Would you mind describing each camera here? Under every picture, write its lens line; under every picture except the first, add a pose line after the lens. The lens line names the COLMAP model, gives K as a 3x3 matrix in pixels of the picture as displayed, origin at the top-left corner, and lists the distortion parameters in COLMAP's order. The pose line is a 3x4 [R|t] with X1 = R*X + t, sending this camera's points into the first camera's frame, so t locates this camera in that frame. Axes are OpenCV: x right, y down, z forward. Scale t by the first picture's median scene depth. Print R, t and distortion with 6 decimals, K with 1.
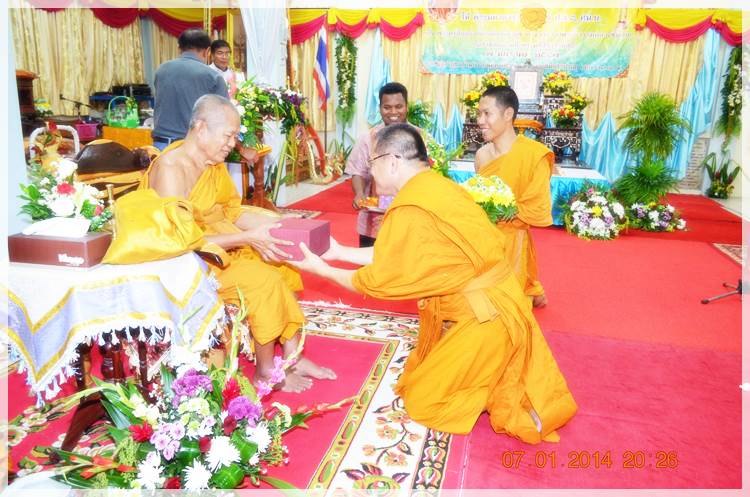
lens RADIAL K [[581.4, 0, 376.9], [0, 581.4, 245.3], [0, 0, 1]] dist [-0.009021, 0.001065]
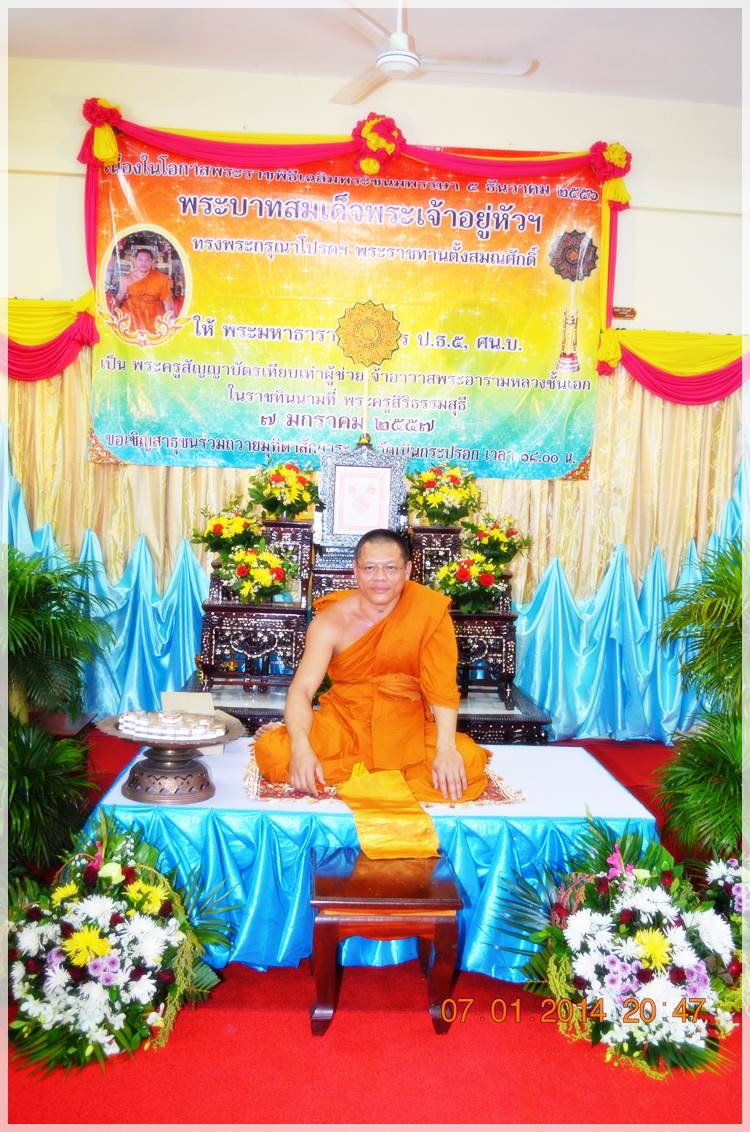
lens RADIAL K [[1034.3, 0, 372.0], [0, 1034.3, 564.7], [0, 0, 1]] dist [-0.013795, 0.000000]
pose [[0.960251, -0.014440, 0.278765, 0.068896], [0.062429, 0.984474, -0.164051, -0.118924], [-0.272068, 0.174933, 0.946244, 0.351624]]
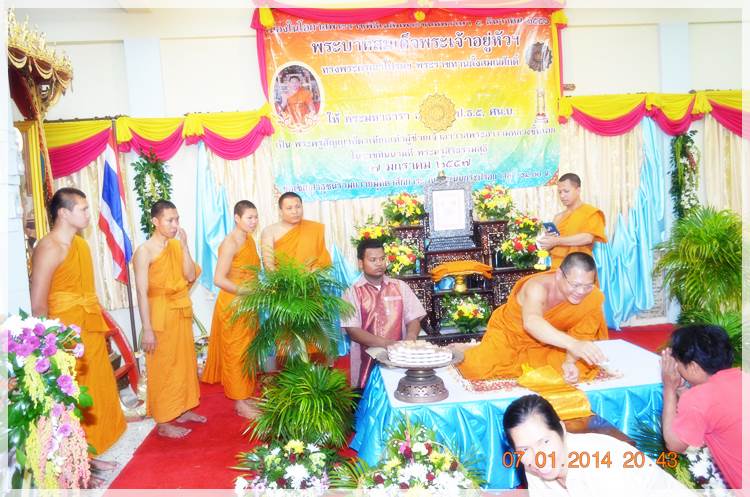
lens RADIAL K [[581.4, 0, 377.5], [0, 581.4, 248.0], [0, 0, 1]] dist [-0.009021, 0.001065]
pose [[0.941663, -0.117260, 0.315471, -0.034913], [0.171331, 0.973813, -0.149447, -0.145125], [-0.289685, 0.194779, 0.937093, 0.403066]]
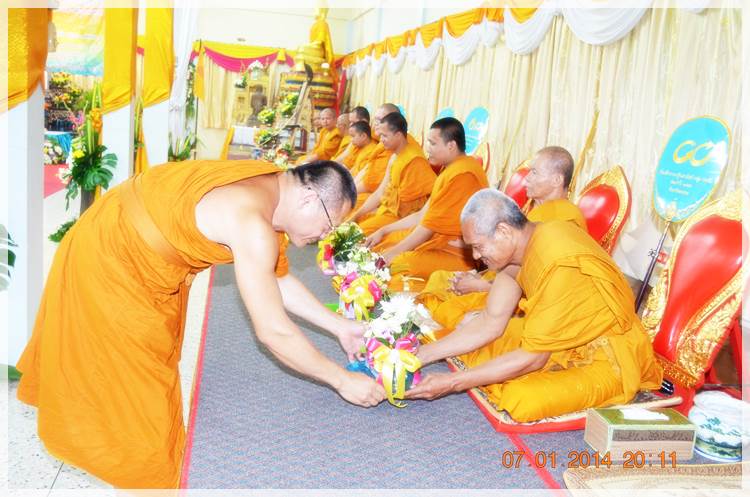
lens RADIAL K [[780.2, 0, 374.2], [0, 780.2, 246.5], [0, 0, 1]] dist [-0.013766, 0.000000]
pose [[0.922485, -0.029732, 0.384886, 0.261779], [0.046061, 0.998384, -0.033273, 0.259933], [-0.383274, 0.048422, 0.922364, -1.154410]]
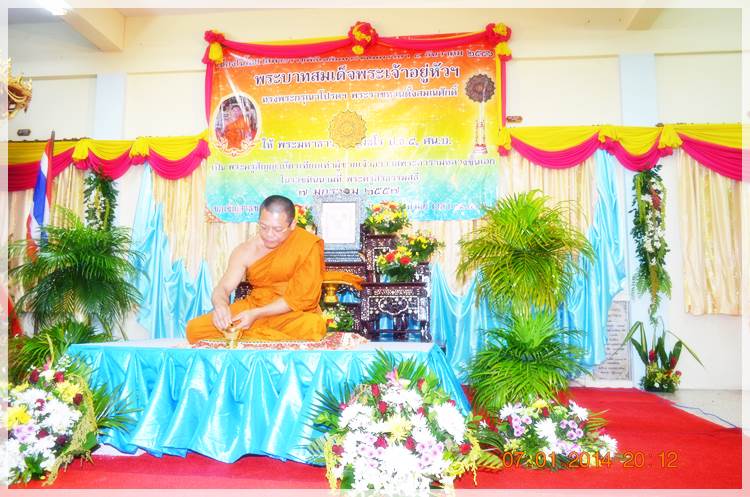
lens RADIAL K [[581.4, 0, 376.1], [0, 581.4, 247.7], [0, 0, 1]] dist [-0.009021, 0.001065]
pose [[0.993765, -0.012534, 0.110789, 0.221298], [0.050698, 0.935793, -0.348885, -0.024657], [-0.099303, 0.352327, 0.930594, 0.403778]]
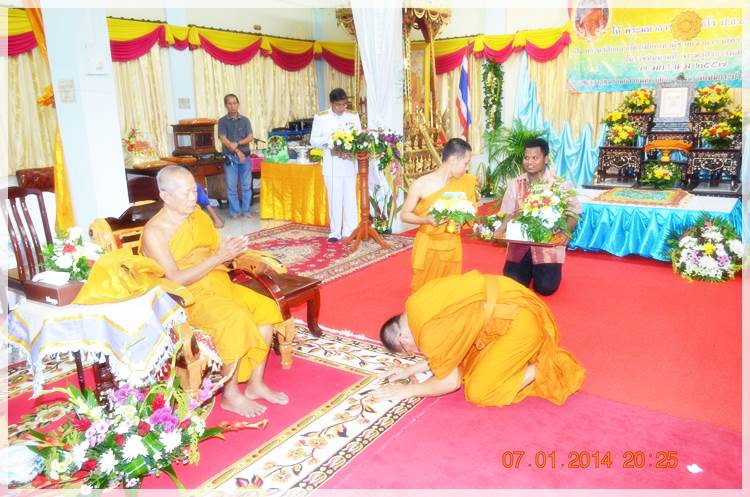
lens RADIAL K [[581.4, 0, 375.7], [0, 581.4, 247.6], [0, 0, 1]] dist [-0.009021, 0.001065]
pose [[0.930011, 0.029544, -0.366343, 0.157162], [-0.033698, 0.999420, -0.004949, -0.026519], [0.365985, 0.016948, 0.930467, -0.014947]]
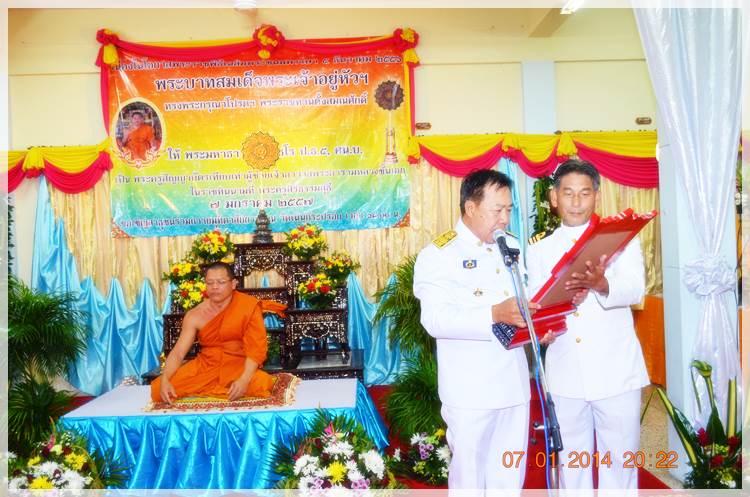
lens RADIAL K [[714.2, 0, 374.5], [0, 714.2, 247.1], [0, 0, 1]] dist [-0.012198, 0.000000]
pose [[0.965401, -0.067347, 0.251922, 0.175454], [0.126887, 0.965313, -0.228189, -0.073074], [-0.227816, 0.252259, 0.940460, 0.199472]]
